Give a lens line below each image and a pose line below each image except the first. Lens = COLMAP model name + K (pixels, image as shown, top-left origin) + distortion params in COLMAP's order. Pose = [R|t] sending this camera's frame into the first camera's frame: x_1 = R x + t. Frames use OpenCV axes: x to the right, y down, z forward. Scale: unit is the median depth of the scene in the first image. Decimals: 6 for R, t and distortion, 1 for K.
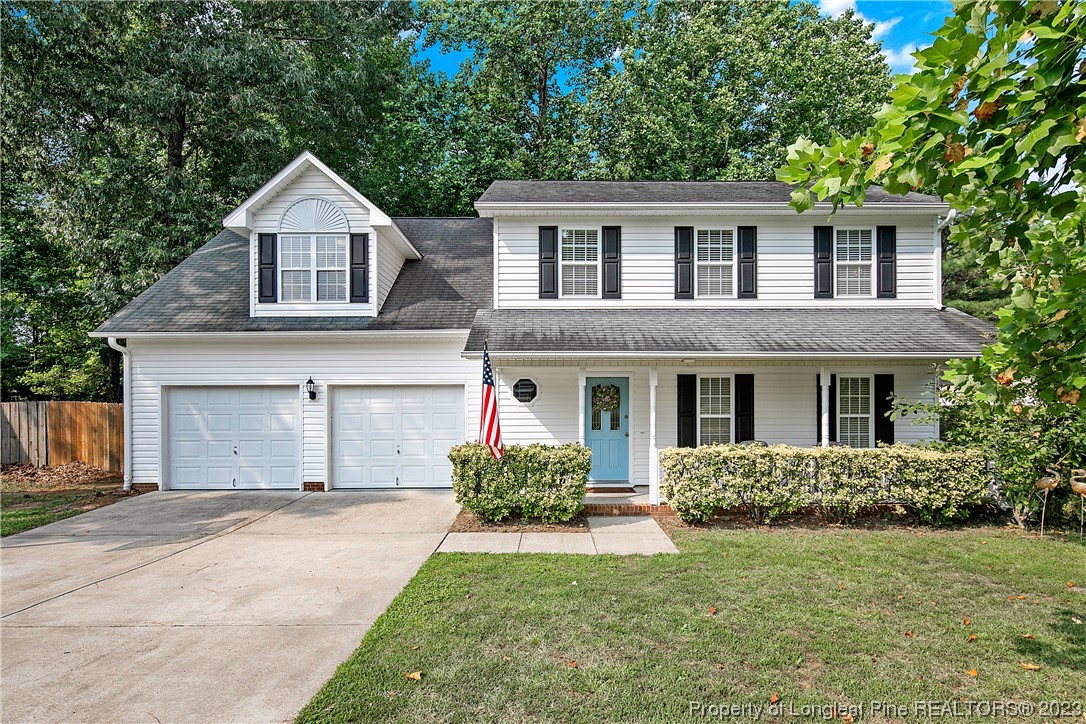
lens RADIAL K [[539.2, 0, 543.0], [0, 539.2, 362.0], [0, 0, 1]] dist [0.002883, -0.000095]
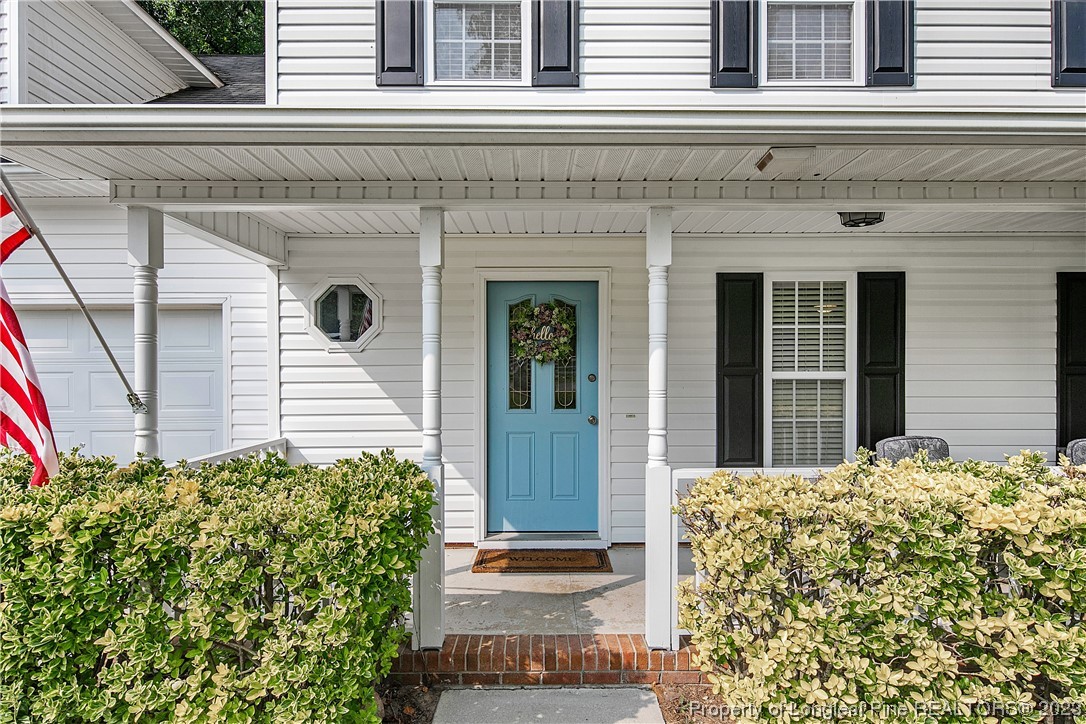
lens RADIAL K [[527.0, 0, 544.3], [0, 527.0, 351.3], [0, 0, 1]] dist [0.001197, -0.000260]
pose [[0.999983, 0.000761, -0.005852, 0.120837], [-0.000678, 0.999899, 0.014194, 0.076157], [0.005862, -0.014190, 0.999882, 0.598908]]
